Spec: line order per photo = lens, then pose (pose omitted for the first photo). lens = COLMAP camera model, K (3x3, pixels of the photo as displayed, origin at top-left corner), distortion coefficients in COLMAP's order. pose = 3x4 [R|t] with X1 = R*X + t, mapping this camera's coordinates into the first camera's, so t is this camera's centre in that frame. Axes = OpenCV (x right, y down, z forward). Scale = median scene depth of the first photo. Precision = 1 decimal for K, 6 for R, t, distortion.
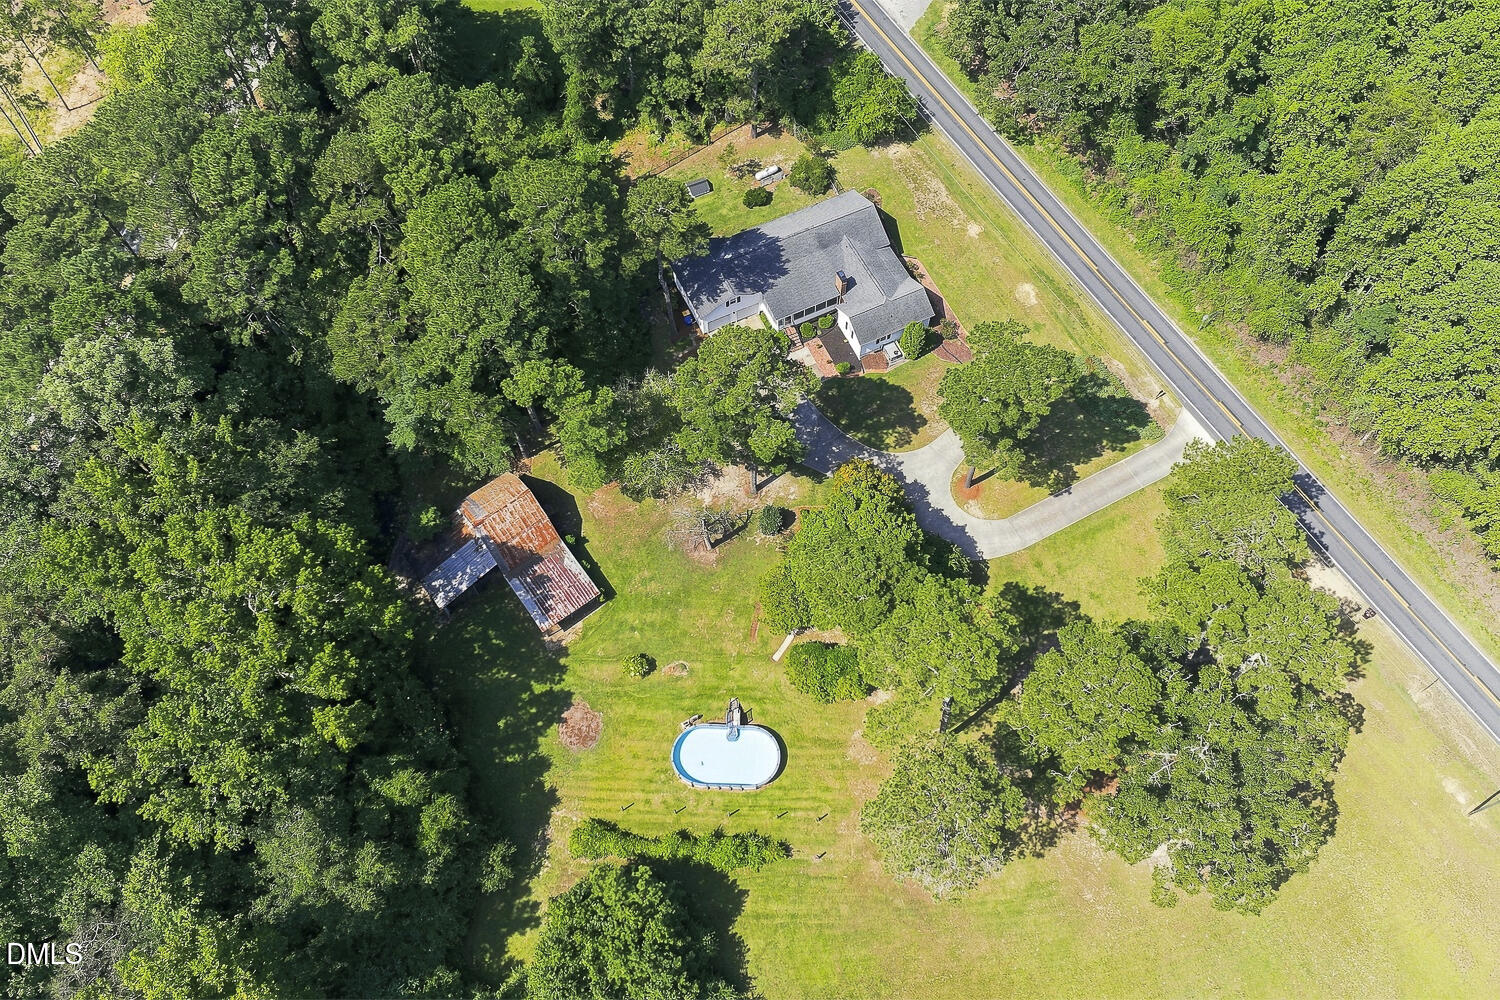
lens RADIAL K [[1236.8, 0, 756.5], [0, 1236.8, 485.1], [0, 0, 1]] dist [0.004915, -0.019145]
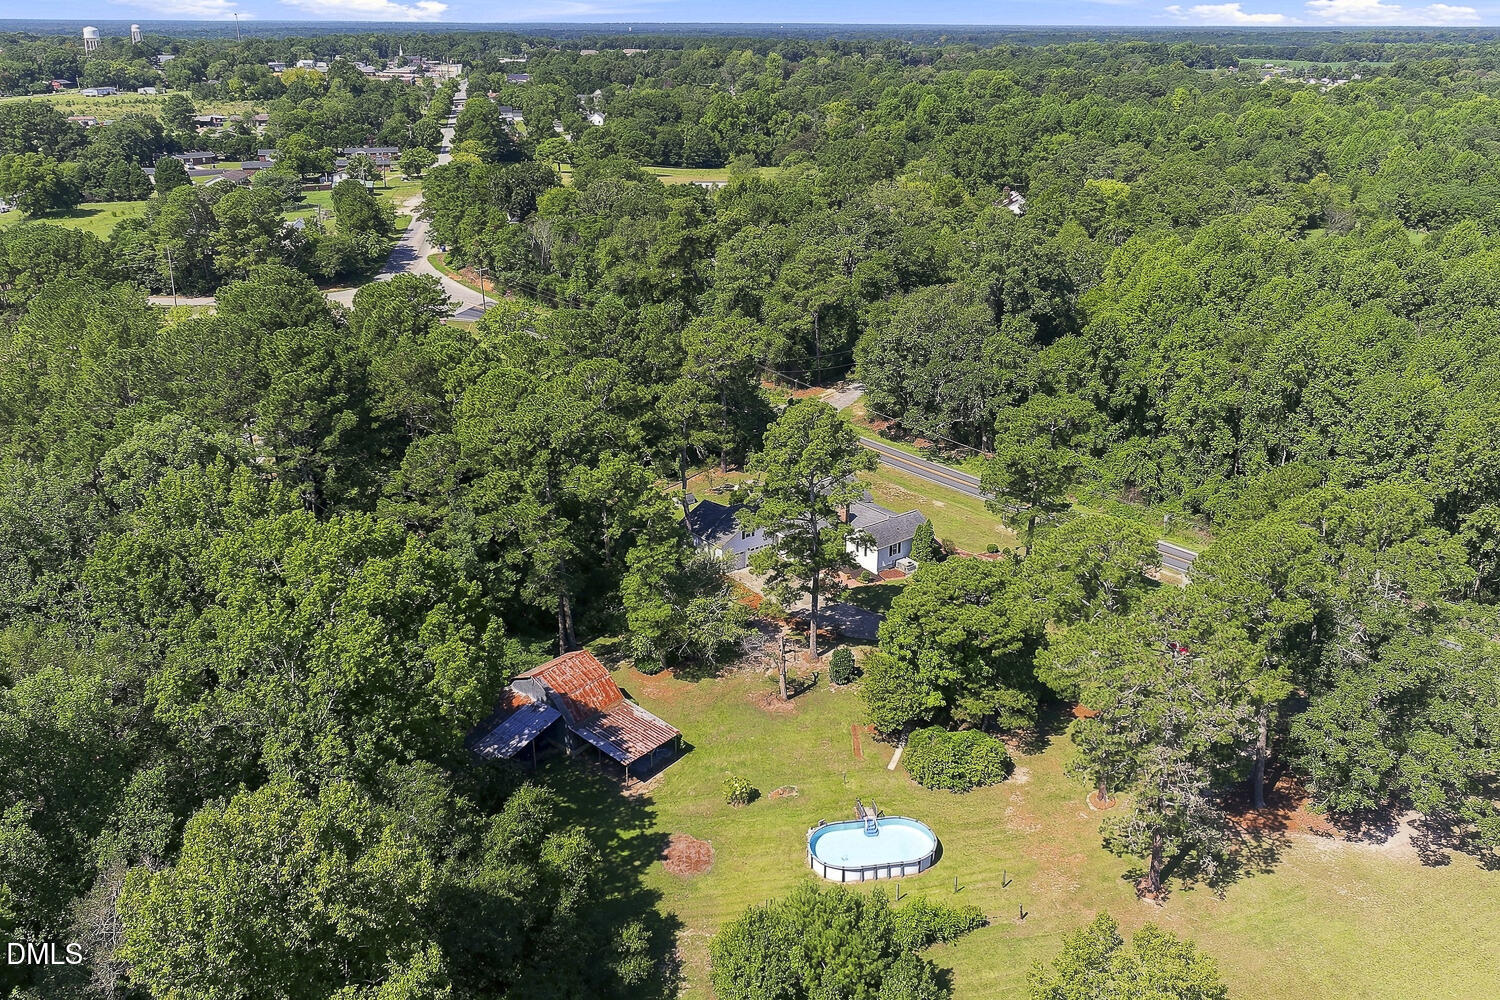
lens RADIAL K [[1236.8, 0, 748.6], [0, 1236.8, 491.9], [0, 0, 1]] dist [0.004915, -0.019145]
pose [[0.977155, -0.087270, 0.193782, -0.233283], [0.194085, 0.737945, -0.646350, 0.536783], [-0.086593, 0.669195, 0.738024, 0.226565]]
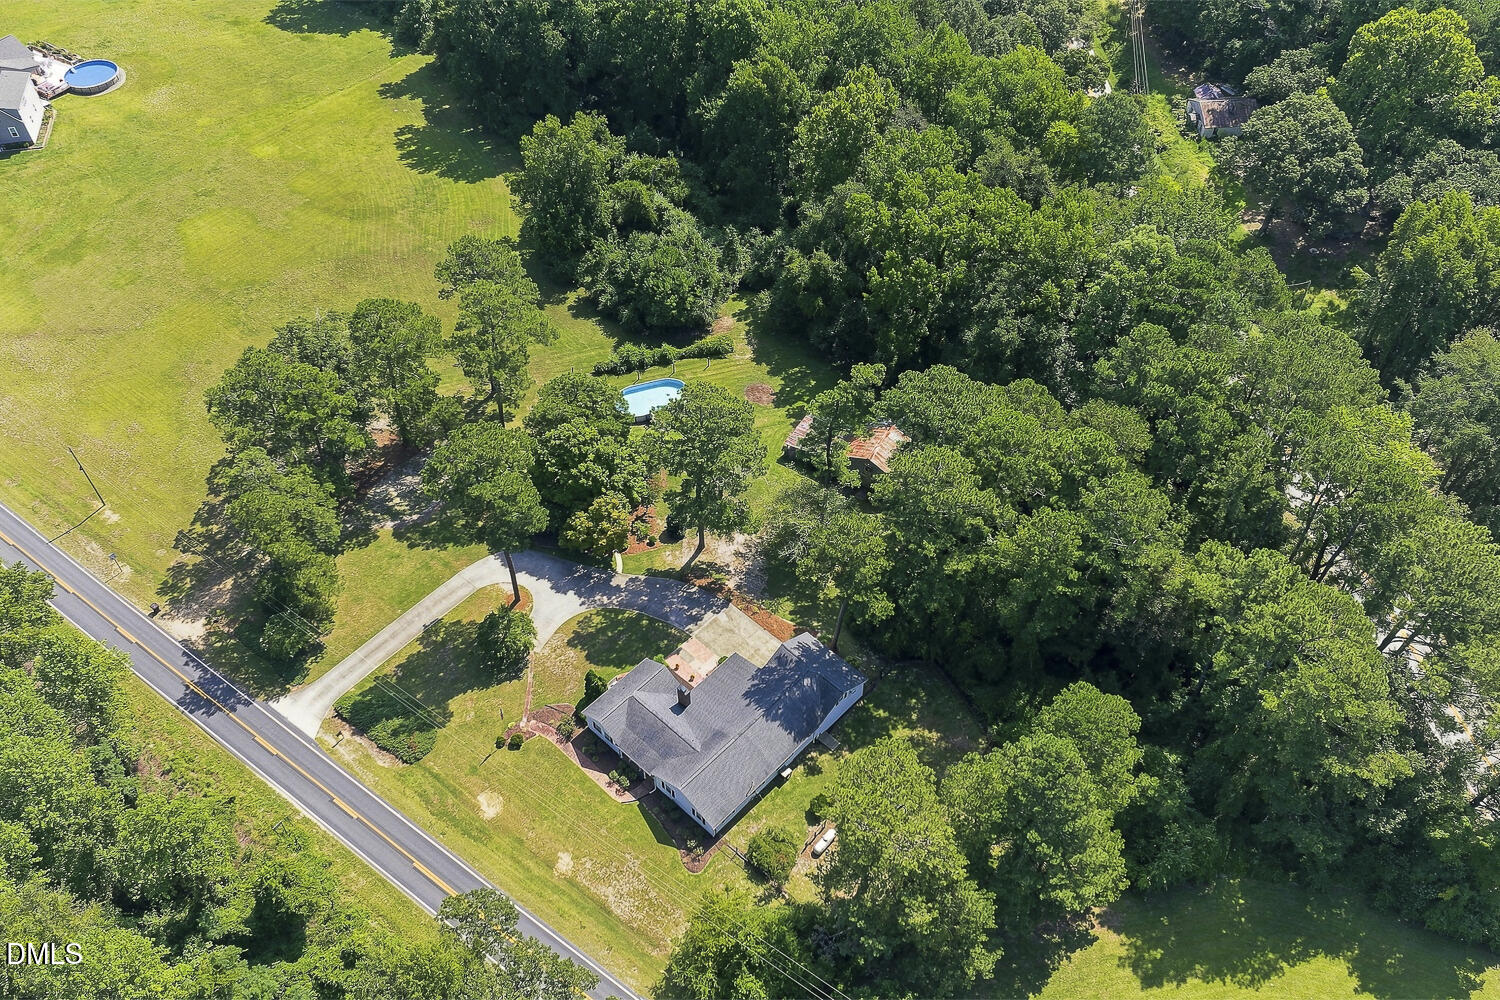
lens RADIAL K [[1236.8, 0, 757.5], [0, 1236.8, 491.4], [0, 0, 1]] dist [0.004915, -0.019145]
pose [[-0.934037, 0.267024, -0.237217, 0.214999], [-0.316622, -0.311636, 0.895898, -1.060443], [0.165301, 0.911910, 0.375626, 0.558111]]
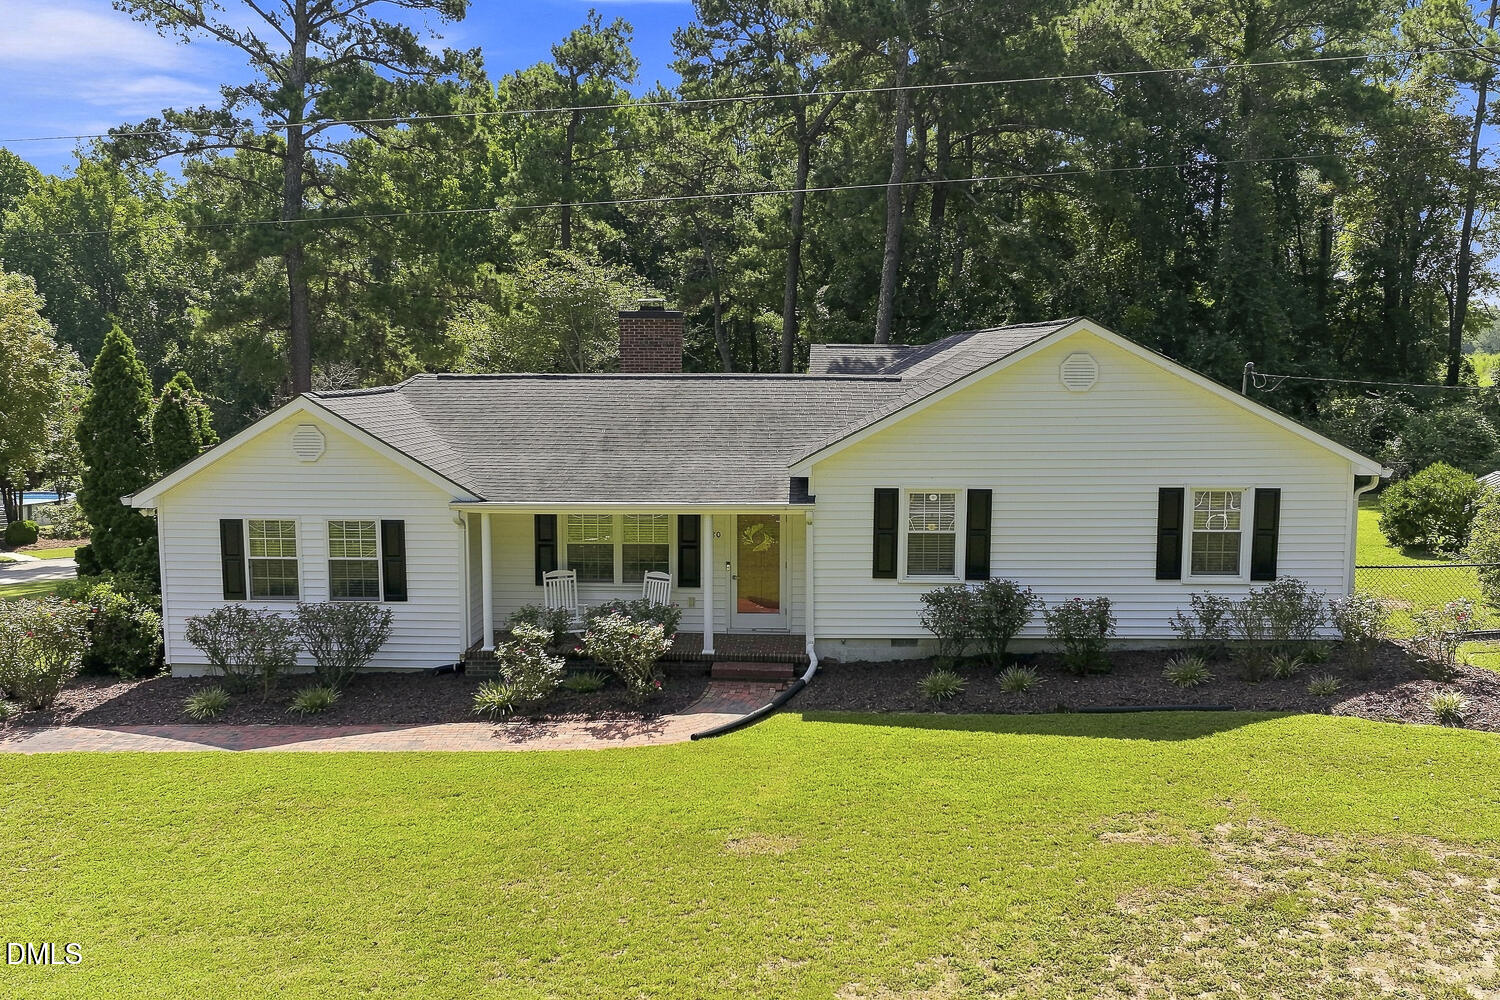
lens RADIAL K [[1236.8, 0, 761.6], [0, 1236.8, 493.6], [0, 0, 1]] dist [0.004915, -0.019145]
pose [[-0.491207, 0.104309, -0.864775, 0.251729], [-0.768974, 0.414401, 0.486775, -0.287132], [0.409139, 0.904097, -0.123346, 1.139731]]
